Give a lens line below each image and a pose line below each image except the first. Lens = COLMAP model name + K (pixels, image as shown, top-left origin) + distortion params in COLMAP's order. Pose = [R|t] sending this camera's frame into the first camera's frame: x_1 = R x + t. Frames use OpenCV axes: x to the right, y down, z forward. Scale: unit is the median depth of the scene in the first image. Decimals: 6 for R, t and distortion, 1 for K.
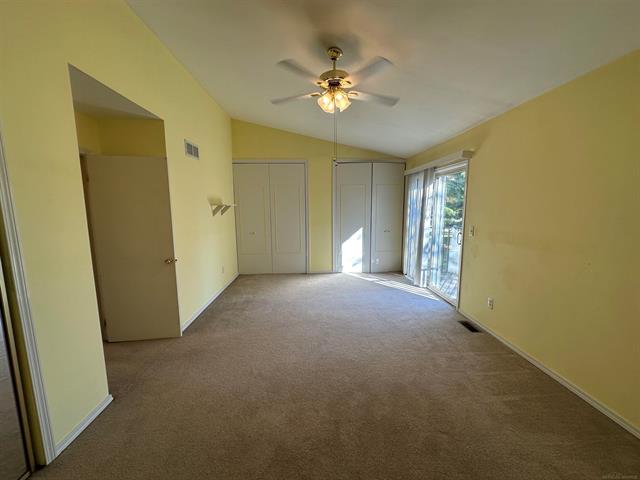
lens RADIAL K [[253.1, 0, 315.8], [0, 253.1, 240.9], [0, 0, 1]] dist [-0.001281, 0.000554]
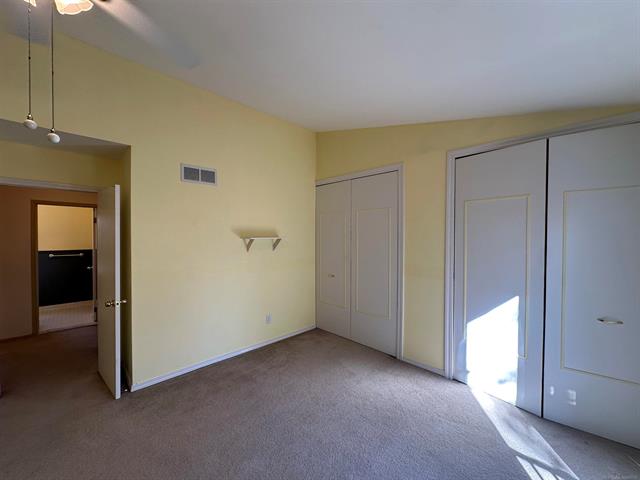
lens RADIAL K [[253.1, 0, 321.7], [0, 253.1, 240.1], [0, 0, 1]] dist [-0.001281, 0.000554]
pose [[0.674620, 0.026277, -0.737697, 0.283324], [-0.111079, 0.991600, -0.066261, -0.085168], [0.729760, 0.126644, 0.671872, 0.495979]]
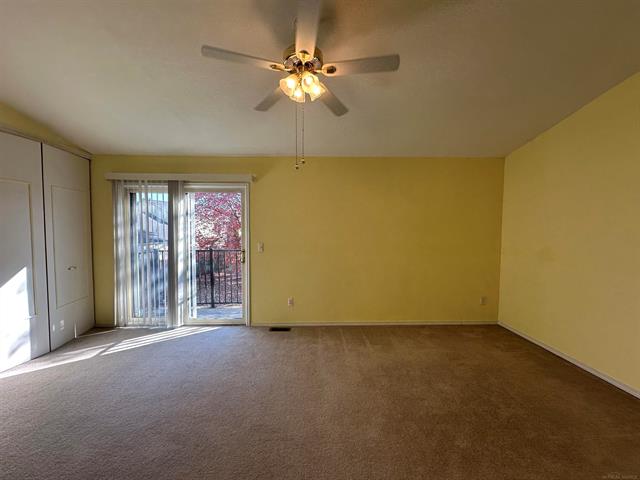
lens RADIAL K [[253.1, 0, 321.7], [0, 253.1, 240.0], [0, 0, 1]] dist [-0.001281, 0.000554]
pose [[0.002897, -0.044158, 0.999020, -0.314786], [0.131917, 0.990311, 0.043391, -0.054301], [-0.991257, 0.131662, 0.008694, 0.443984]]
